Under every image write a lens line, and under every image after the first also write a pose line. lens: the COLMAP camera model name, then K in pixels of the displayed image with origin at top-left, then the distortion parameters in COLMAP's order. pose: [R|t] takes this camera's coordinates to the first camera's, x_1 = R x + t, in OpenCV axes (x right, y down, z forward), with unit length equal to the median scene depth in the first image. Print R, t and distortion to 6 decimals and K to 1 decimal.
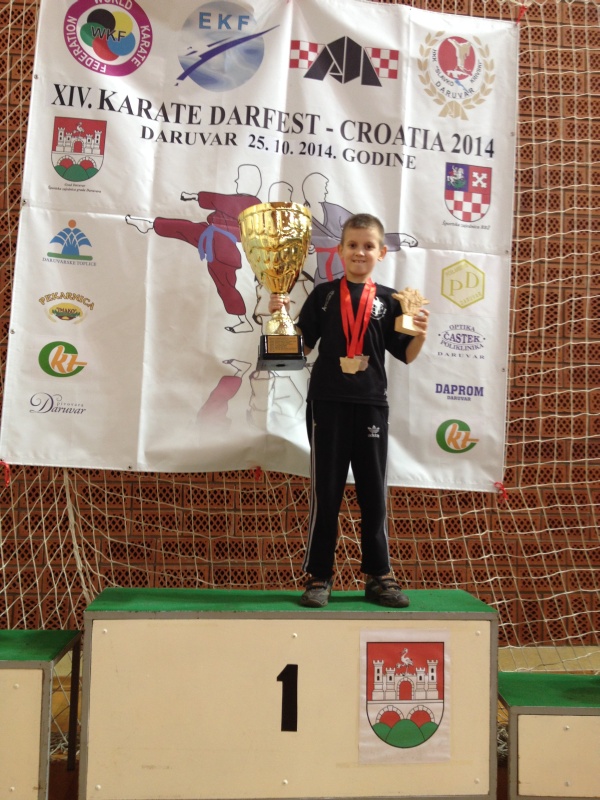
lens RADIAL K [[805.6, 0, 300.2], [0, 805.6, 404.3], [0, 0, 1]] dist [0.000387, 0.000000]
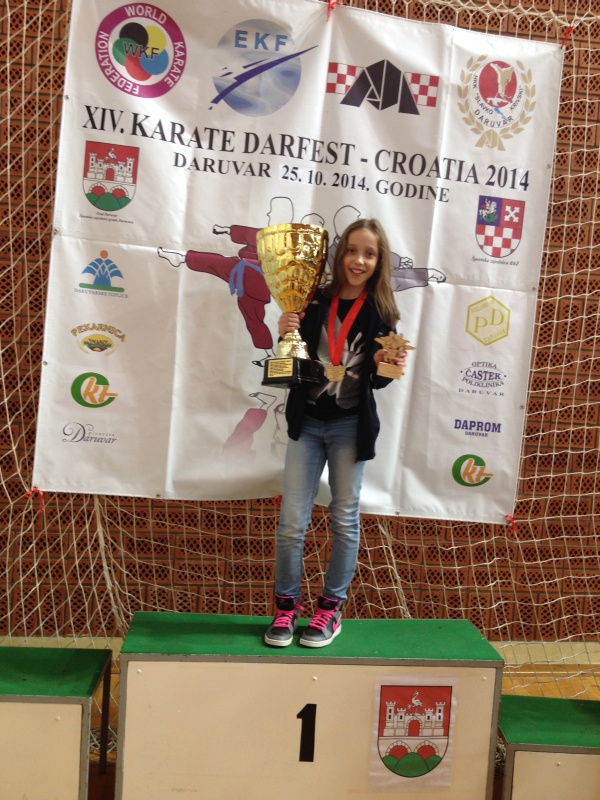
lens RADIAL K [[805.6, 0, 288.6], [0, 805.6, 386.7], [0, 0, 1]] dist [0.000387, 0.000000]
pose [[0.999293, 0.037582, 0.001222, -0.046415], [-0.037396, 0.989898, 0.136764, -0.197932], [0.003930, -0.136713, 0.990603, -0.012973]]
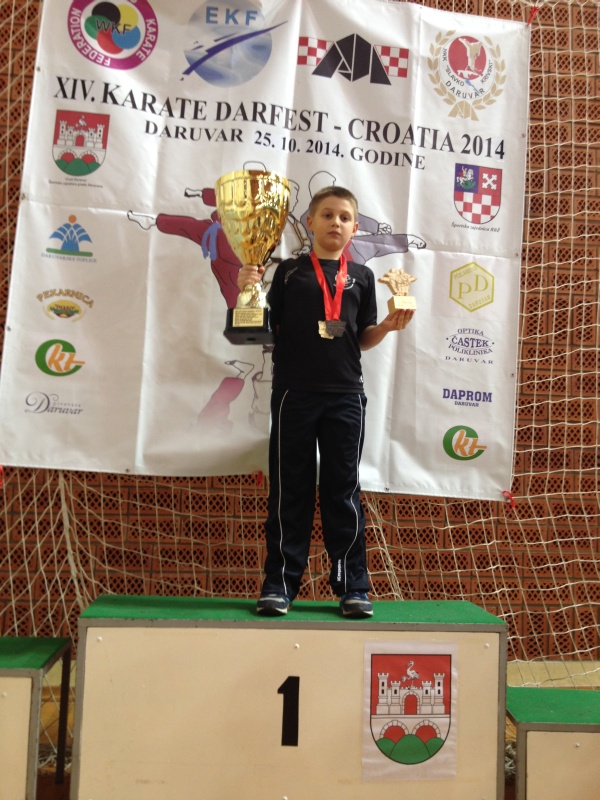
lens RADIAL K [[805.6, 0, 301.0], [0, 805.6, 404.4], [0, 0, 1]] dist [0.000387, 0.000000]
pose [[0.999892, 0.013504, 0.005719, -0.008770], [-0.013411, 0.999780, -0.016116, 0.011455], [-0.005936, 0.016038, 0.999854, 0.026984]]
